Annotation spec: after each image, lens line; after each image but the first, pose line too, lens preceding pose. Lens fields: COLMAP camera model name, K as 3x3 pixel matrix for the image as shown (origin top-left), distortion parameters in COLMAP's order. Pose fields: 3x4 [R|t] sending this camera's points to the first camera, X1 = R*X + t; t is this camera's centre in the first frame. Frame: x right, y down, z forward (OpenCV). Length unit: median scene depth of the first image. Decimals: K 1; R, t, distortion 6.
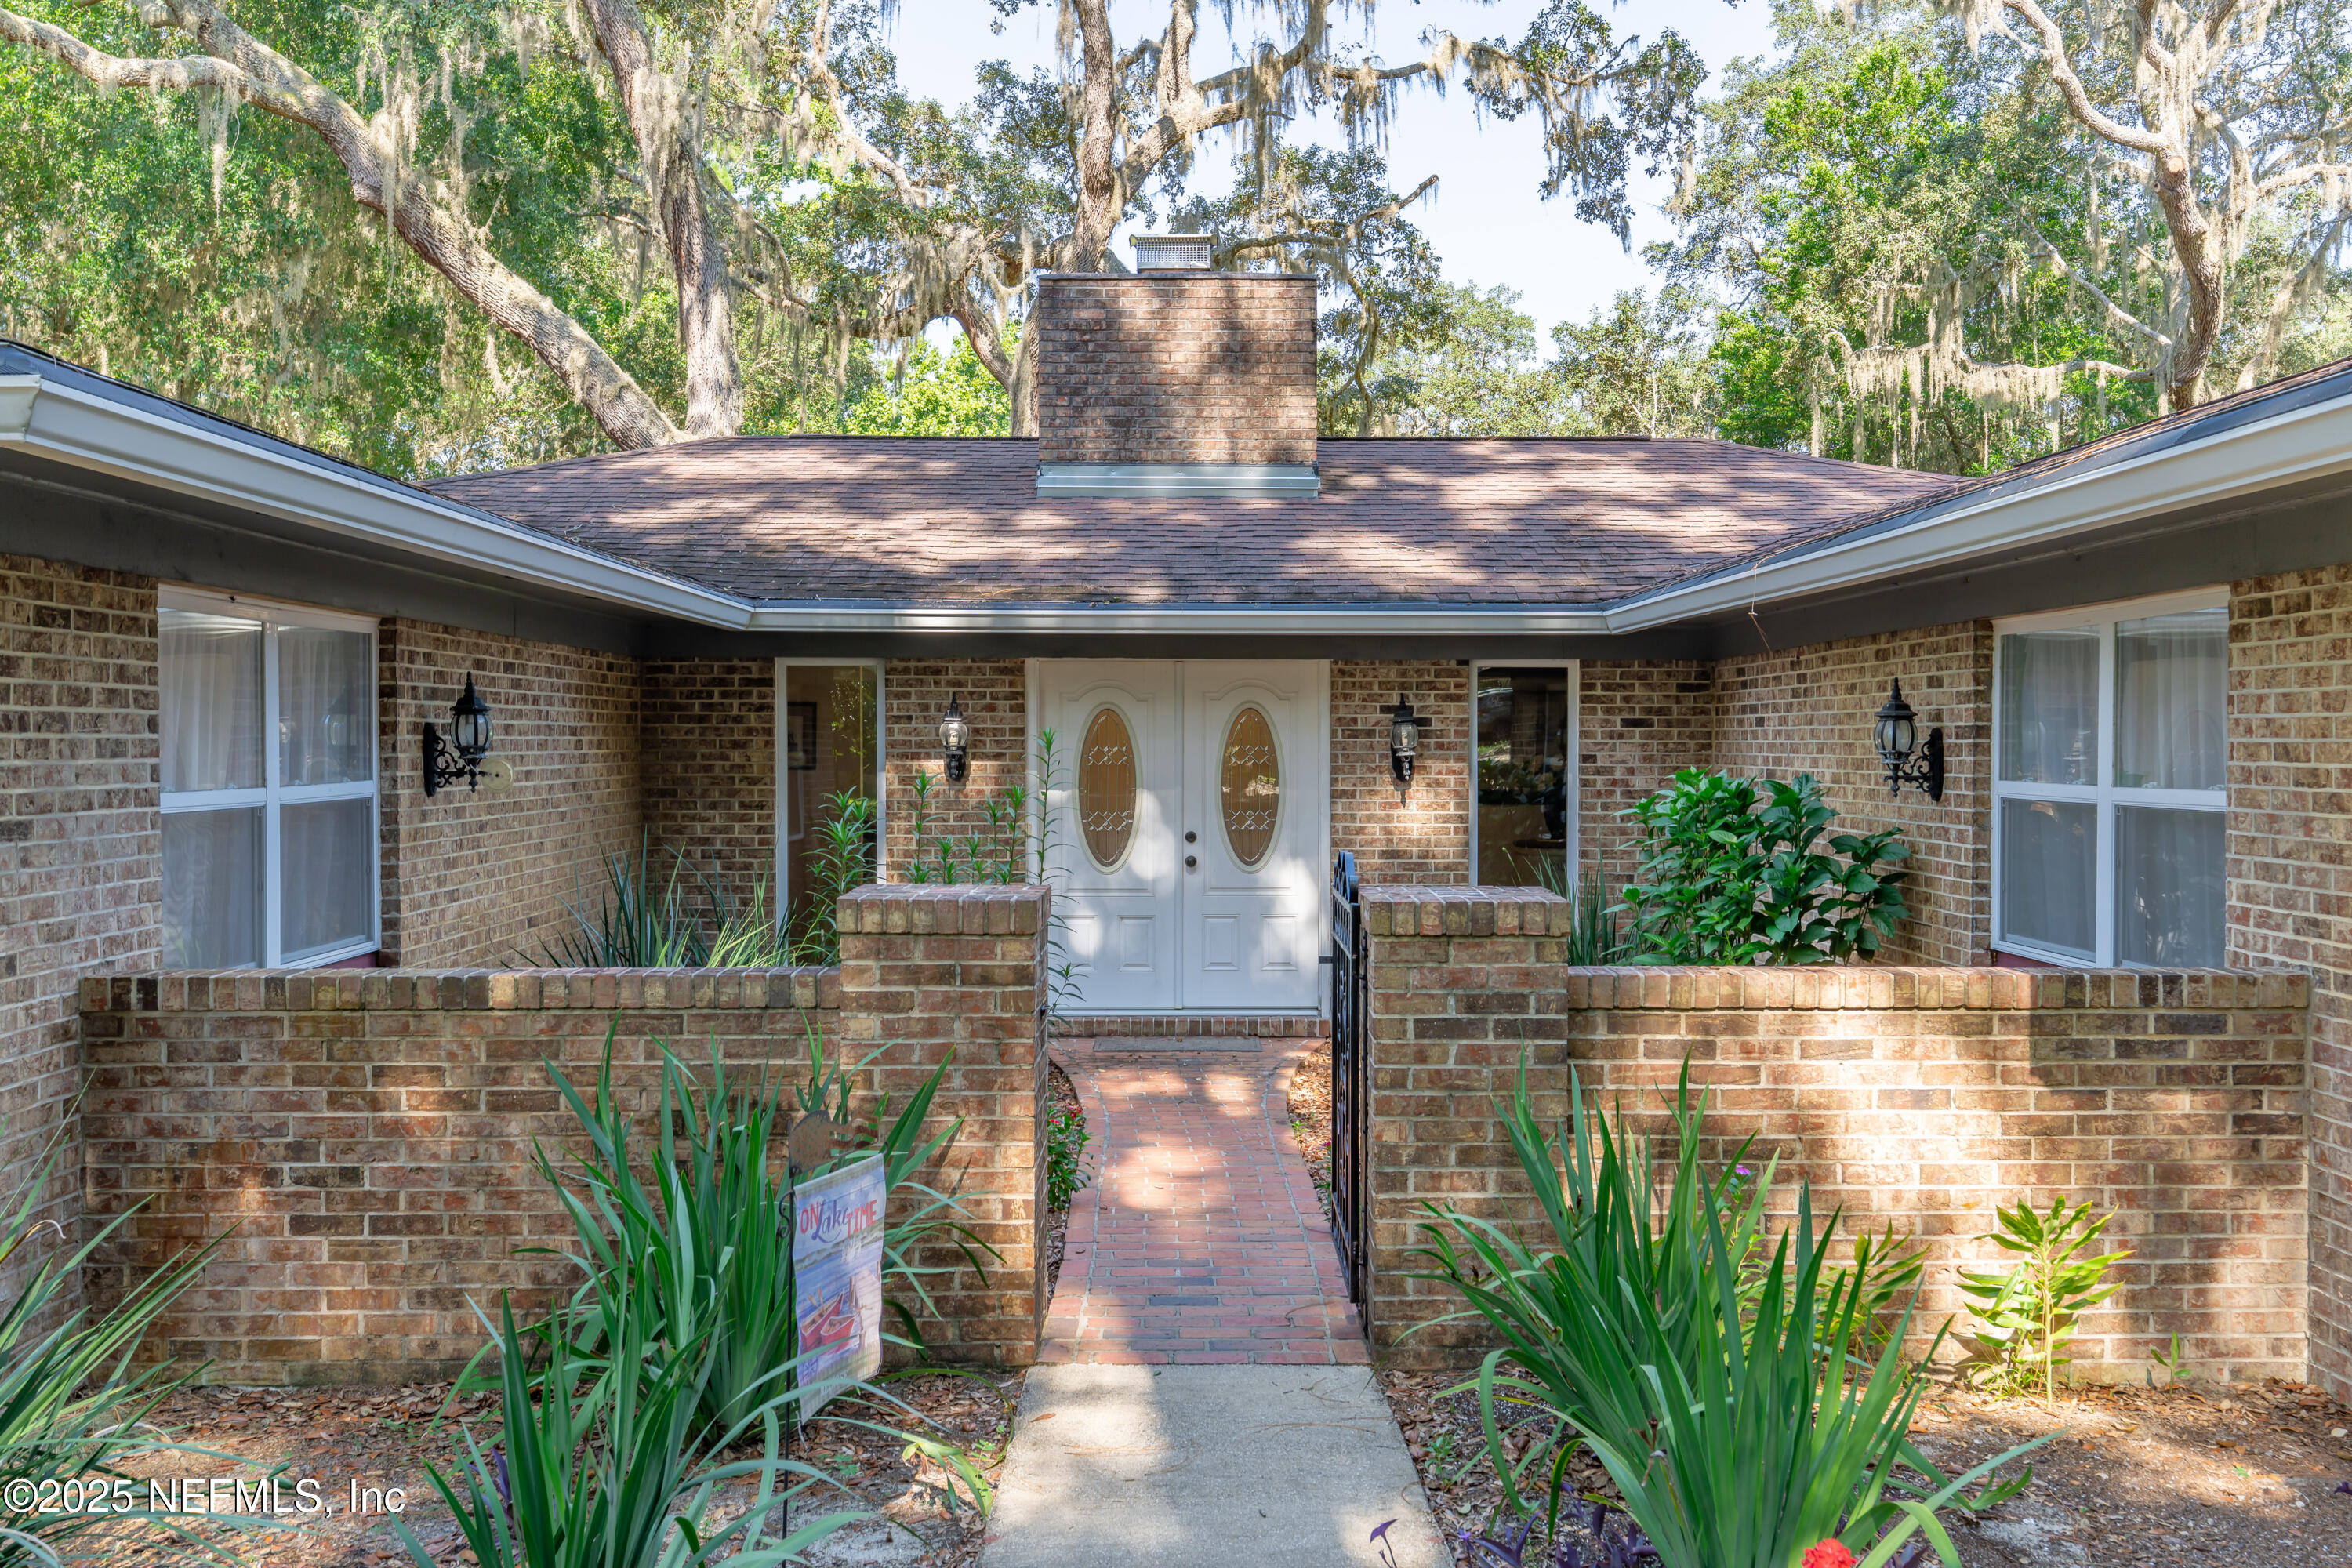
lens RADIAL K [[2158.6, 0, 1170.6], [0, 2158.6, 783.1], [0, 0, 1]] dist [0.011011, 0.000000]
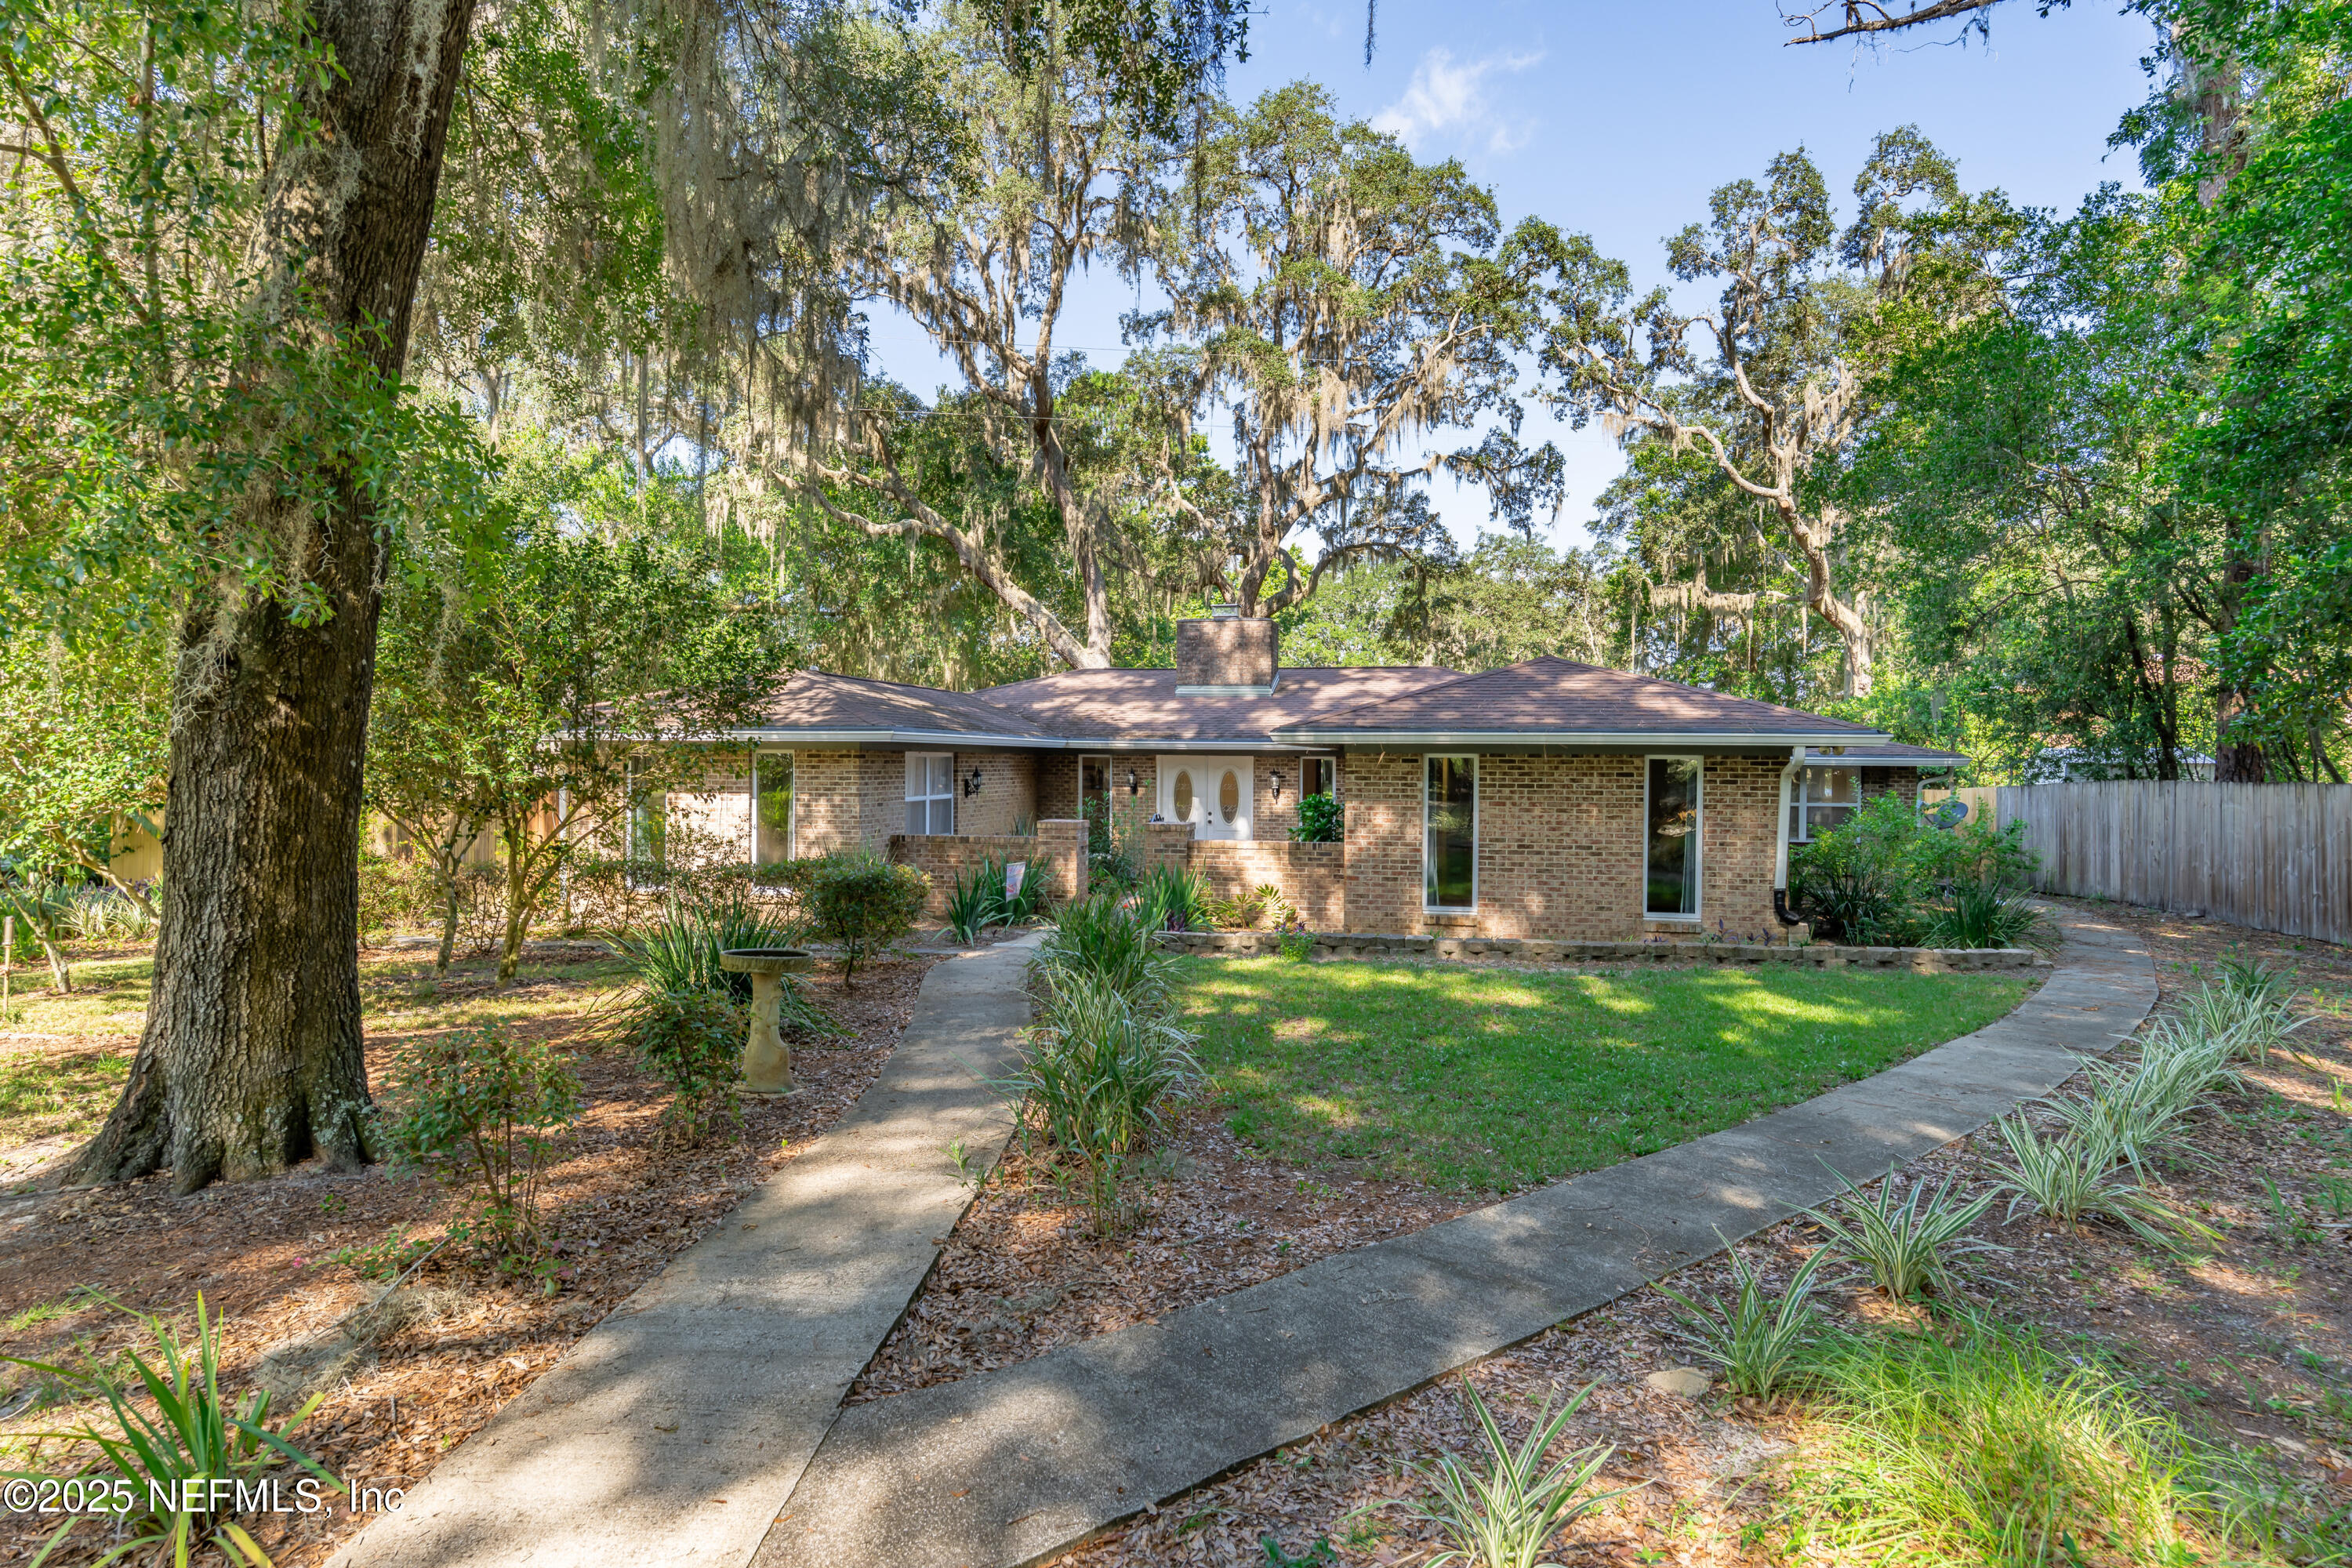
lens RADIAL K [[1341.0, 0, 1178.0], [0, 1341.0, 780.7], [0, 0, 1]] dist [-0.019793, 0.002092]
pose [[0.978333, 0.009459, -0.206822, 0.207814], [-0.010592, 0.999934, -0.004374, -0.006444], [0.206767, 0.006470, 0.978369, -0.504616]]
